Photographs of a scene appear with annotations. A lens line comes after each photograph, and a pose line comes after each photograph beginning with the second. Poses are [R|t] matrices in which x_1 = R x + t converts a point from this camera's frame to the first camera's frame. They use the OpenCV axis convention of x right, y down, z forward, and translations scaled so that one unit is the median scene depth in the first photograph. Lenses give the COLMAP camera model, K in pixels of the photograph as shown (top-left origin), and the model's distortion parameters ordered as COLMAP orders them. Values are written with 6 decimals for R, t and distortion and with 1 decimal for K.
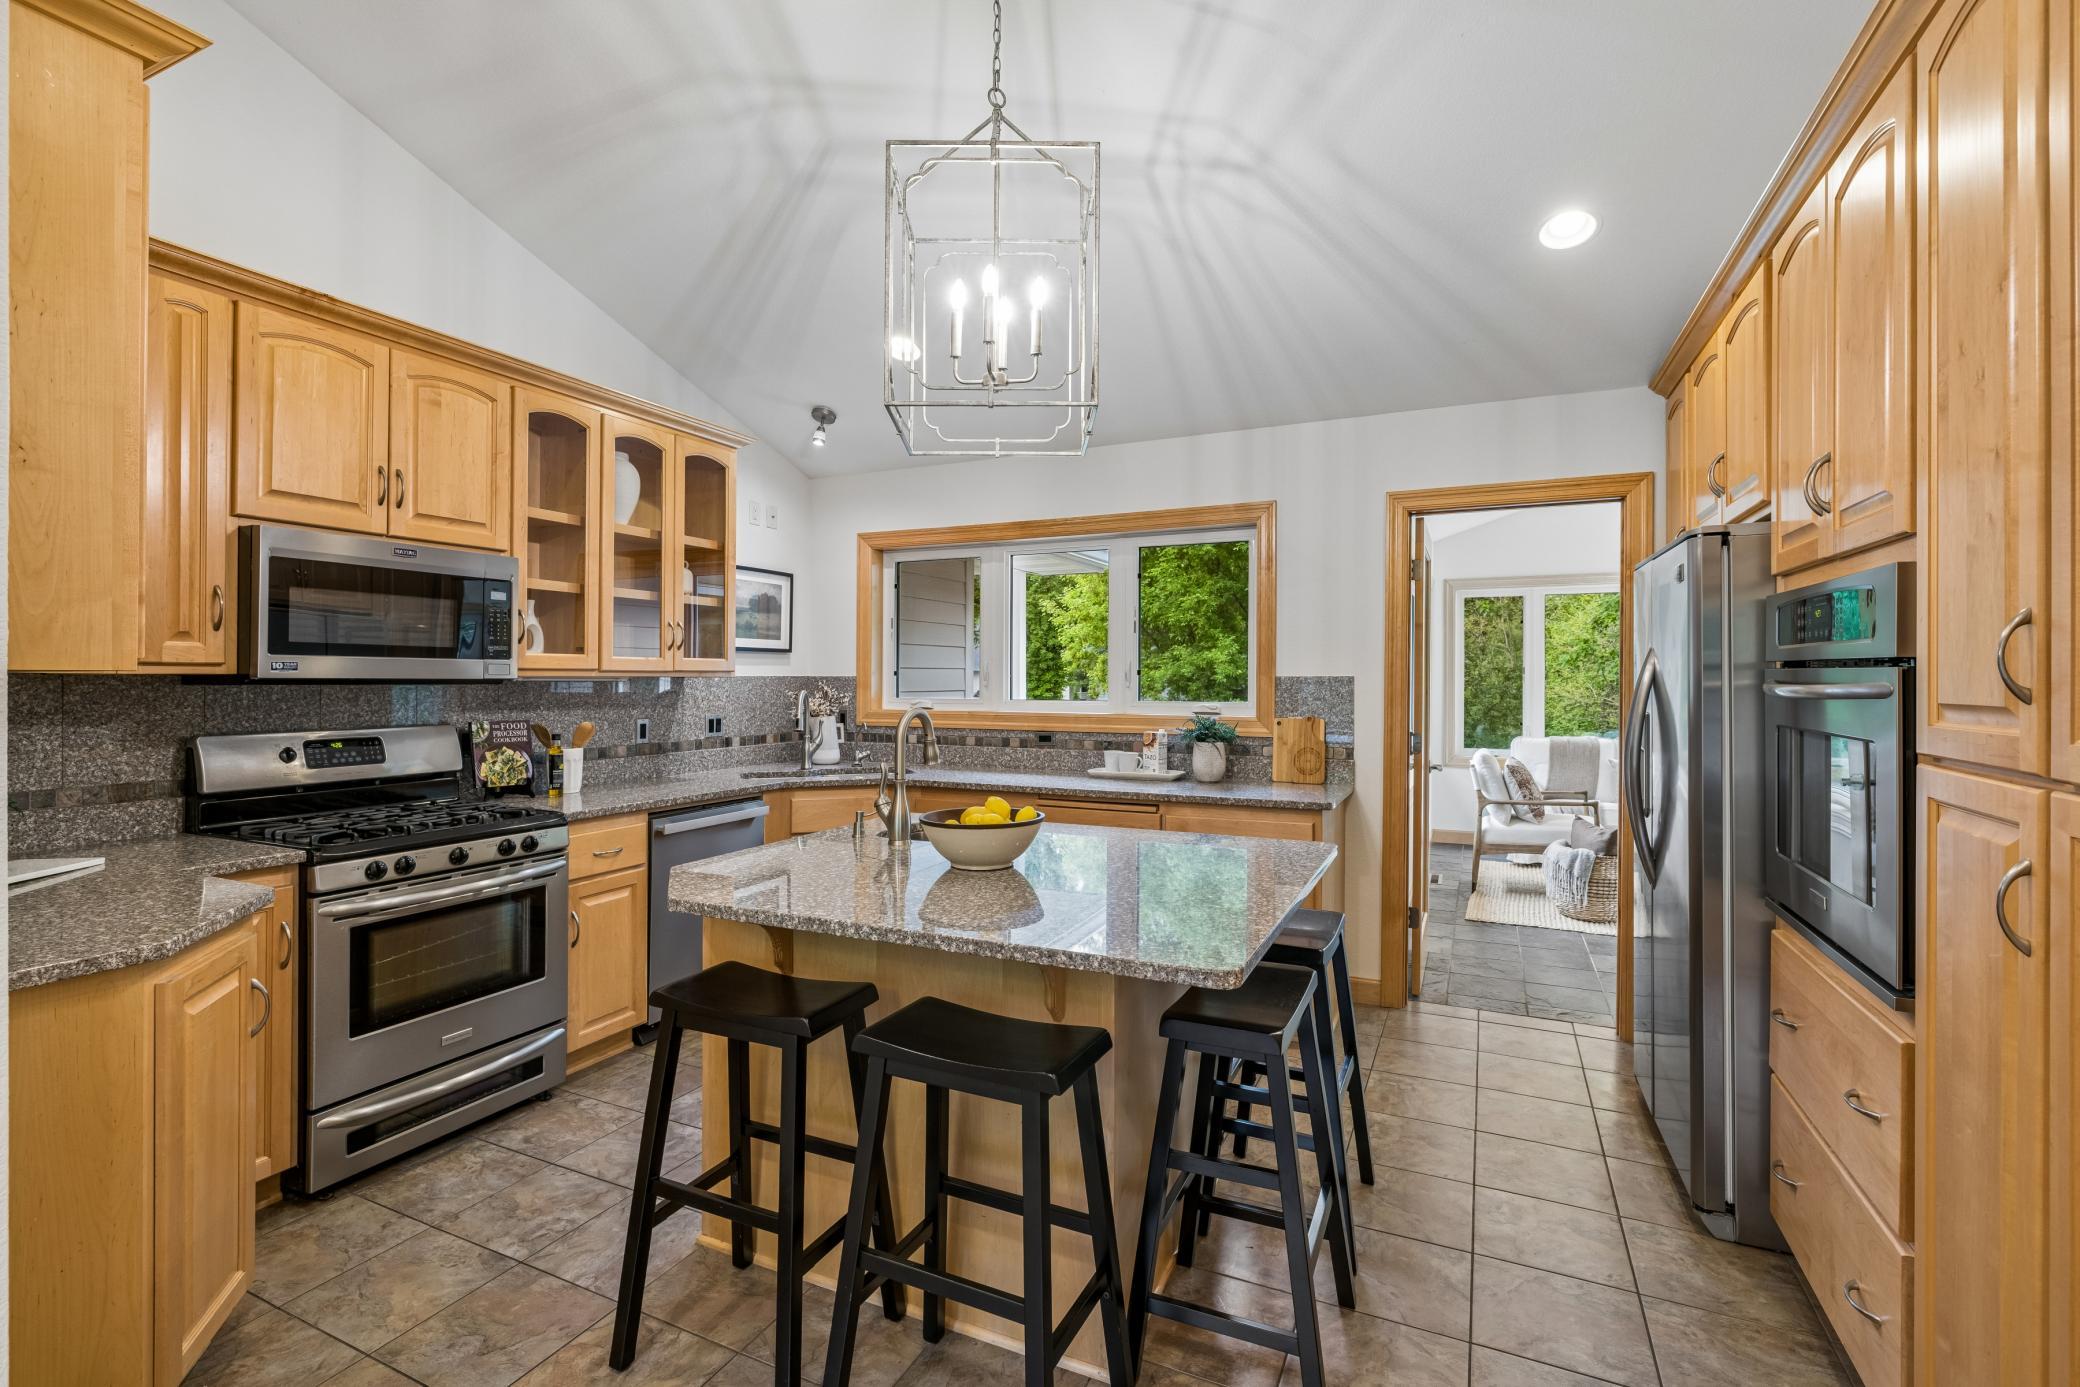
lens RADIAL K [[922.7, 0, 1042.2], [0, 922.7, 680.3], [0, 0, 1]] dist [-0.000015, 0.000023]
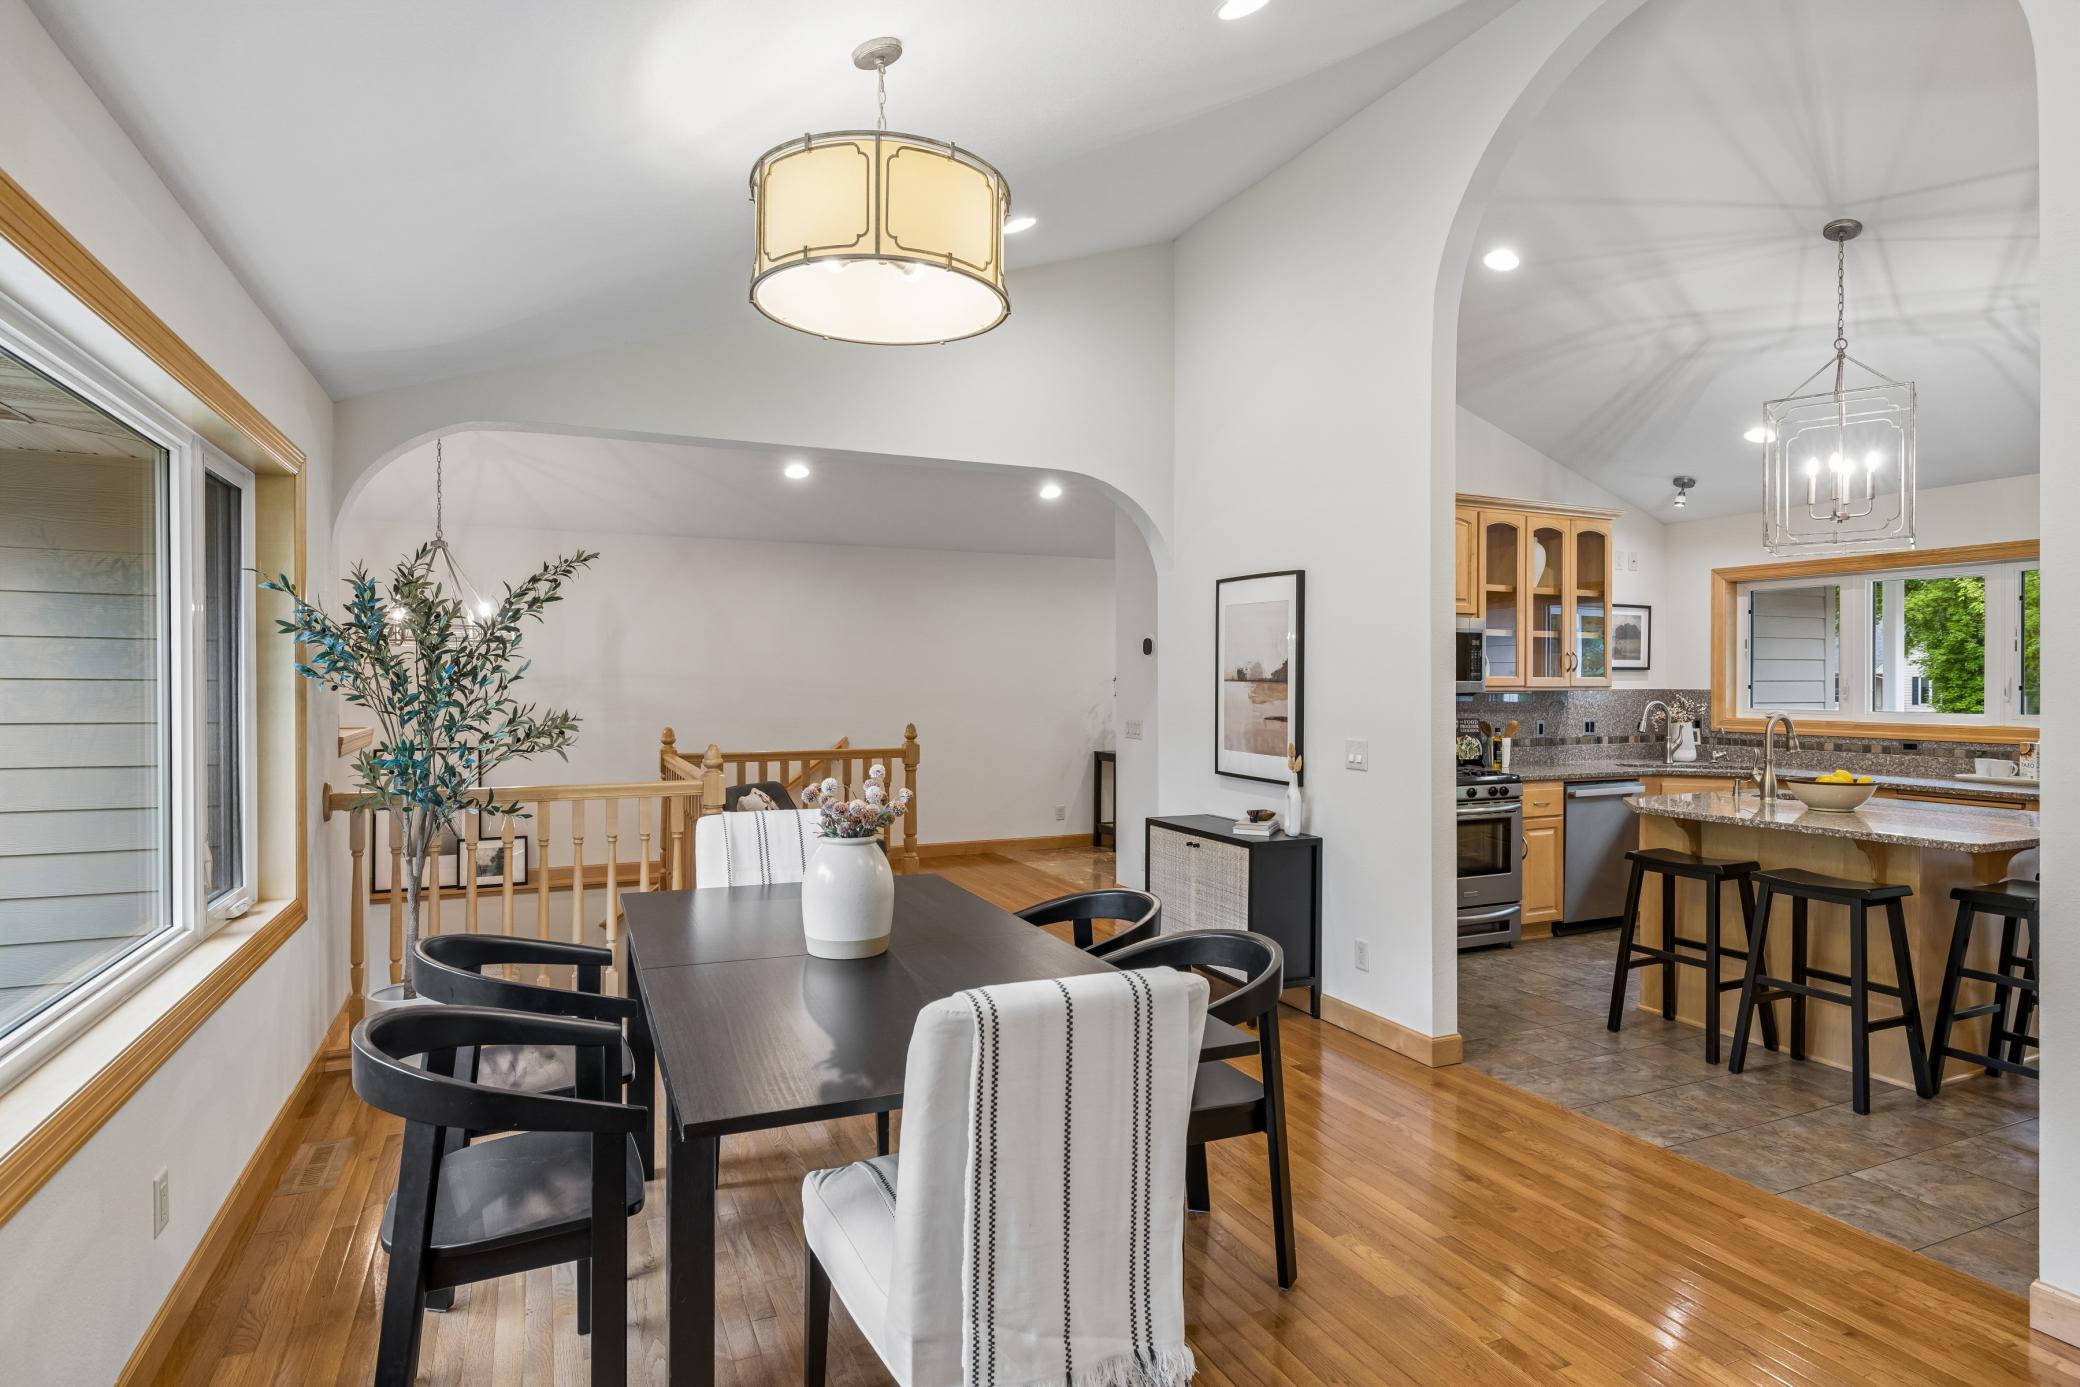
lens RADIAL K [[1099.6, 0, 1035.5], [0, 1099.6, 675.2], [0, 0, 1]] dist [-0.001775, 0.001584]
pose [[0.757541, -0.003212, -0.652779, 0.080825], [-0.002150, 0.999970, -0.007417, -0.013127], [0.652784, 0.007022, 0.757512, -0.814888]]
